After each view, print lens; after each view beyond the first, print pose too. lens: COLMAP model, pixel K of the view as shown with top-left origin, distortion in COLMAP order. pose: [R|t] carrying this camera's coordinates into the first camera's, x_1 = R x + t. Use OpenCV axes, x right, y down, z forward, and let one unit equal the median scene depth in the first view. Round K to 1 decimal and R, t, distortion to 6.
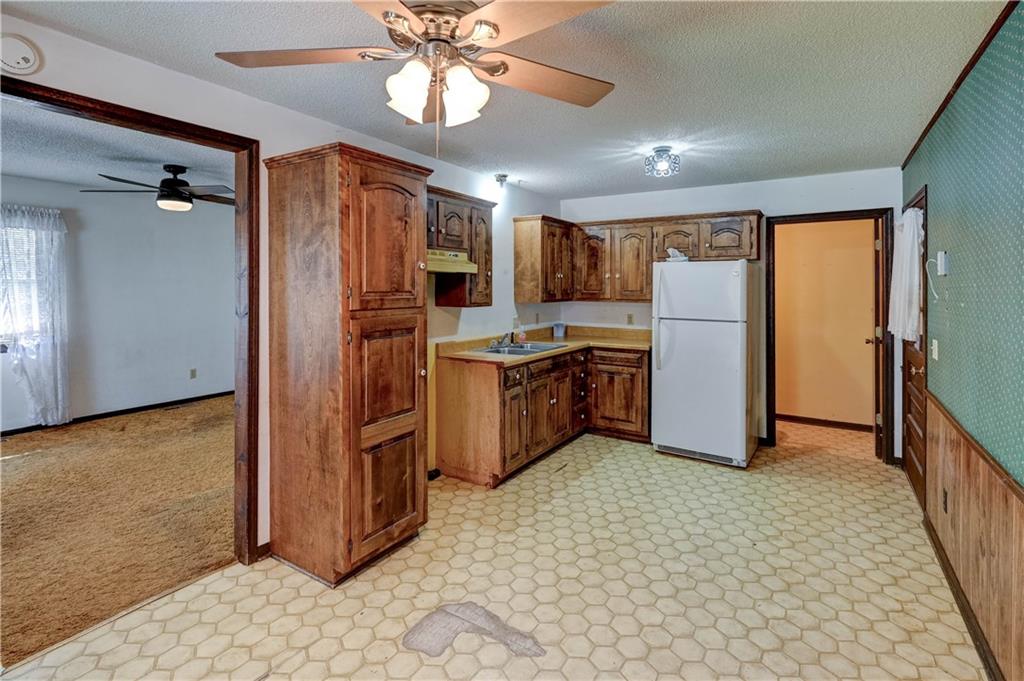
lens RADIAL K [[503.4, 0, 526.5], [0, 503.4, 287.4], [0, 0, 1]] dist [0.008214, -0.004701]
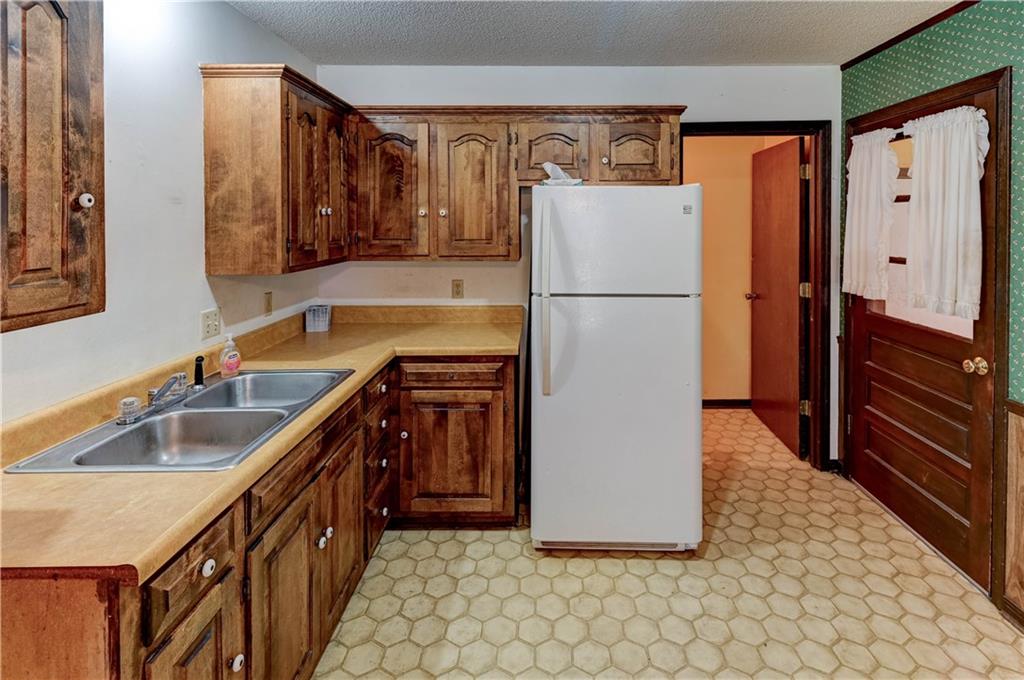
lens RADIAL K [[503.4, 0, 543.1], [0, 503.4, 233.7], [0, 0, 1]] dist [0.008214, -0.004701]
pose [[0.864535, -0.013551, 0.502390, 0.005742], [0.003904, 0.999787, 0.020249, -0.011210], [-0.502558, -0.015545, 0.864404, 0.530213]]
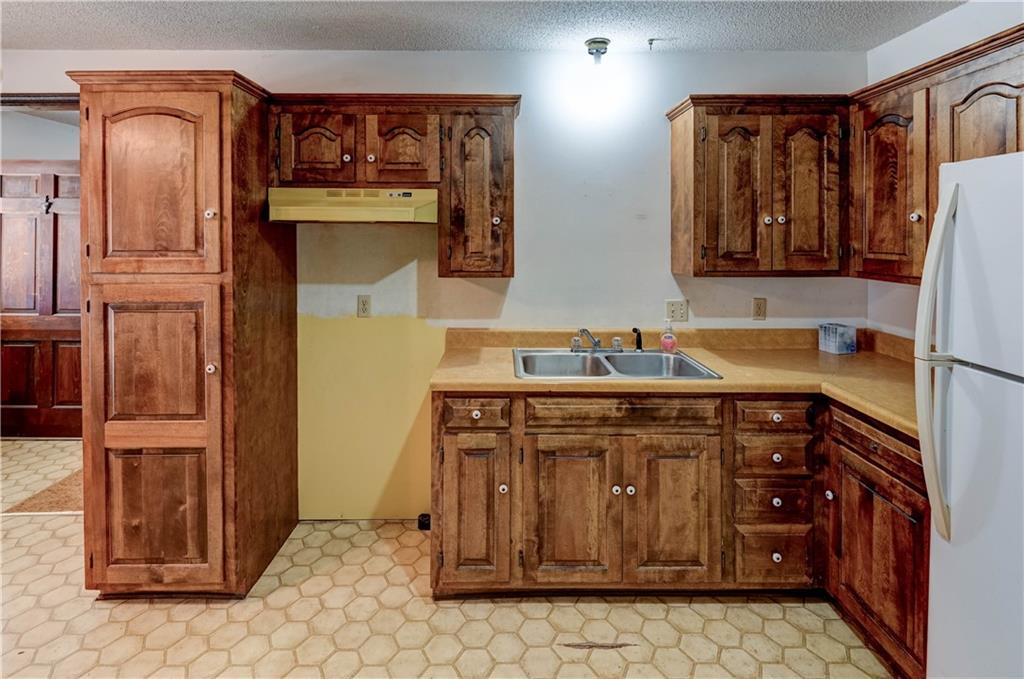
lens RADIAL K [[503.4, 0, 508.8], [0, 503.4, 240.4], [0, 0, 1]] dist [0.008214, -0.004701]
pose [[0.507171, 0.006224, -0.861823, 0.360578], [-0.002208, 0.999980, 0.005923, -0.006964], [0.861843, -0.001101, 0.507175, 0.605858]]
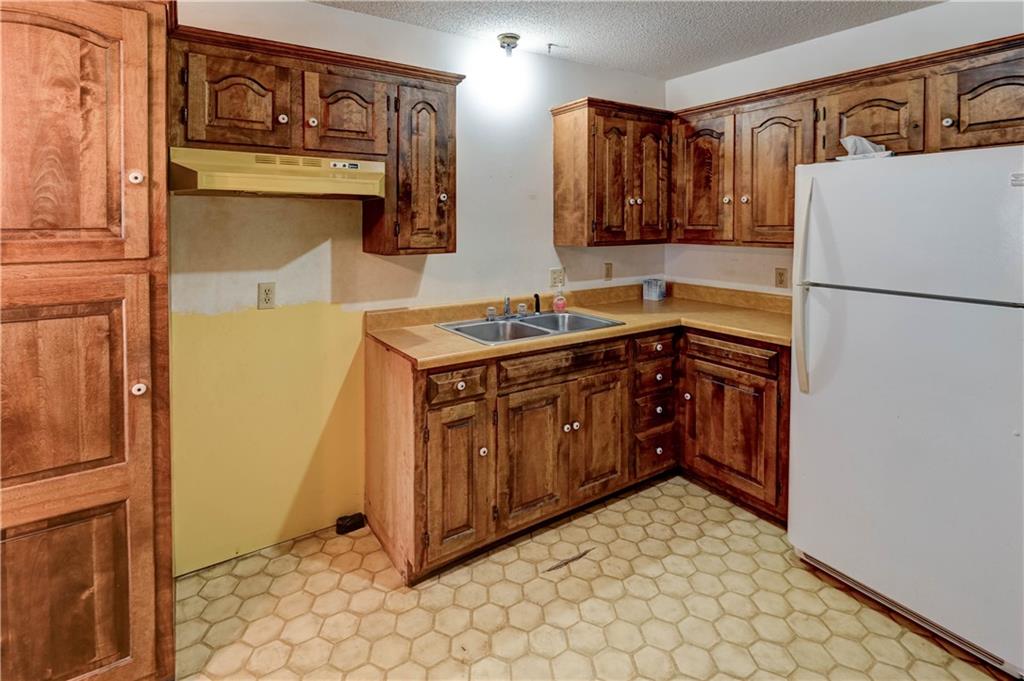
lens RADIAL K [[503.4, 0, 514.5], [0, 503.4, 231.9], [0, 0, 1]] dist [0.008214, -0.004701]
pose [[0.895599, 0.004232, -0.444842, 0.217442], [0.004264, 0.999827, 0.018095, 0.002218], [0.444842, -0.018103, 0.895426, 0.435295]]
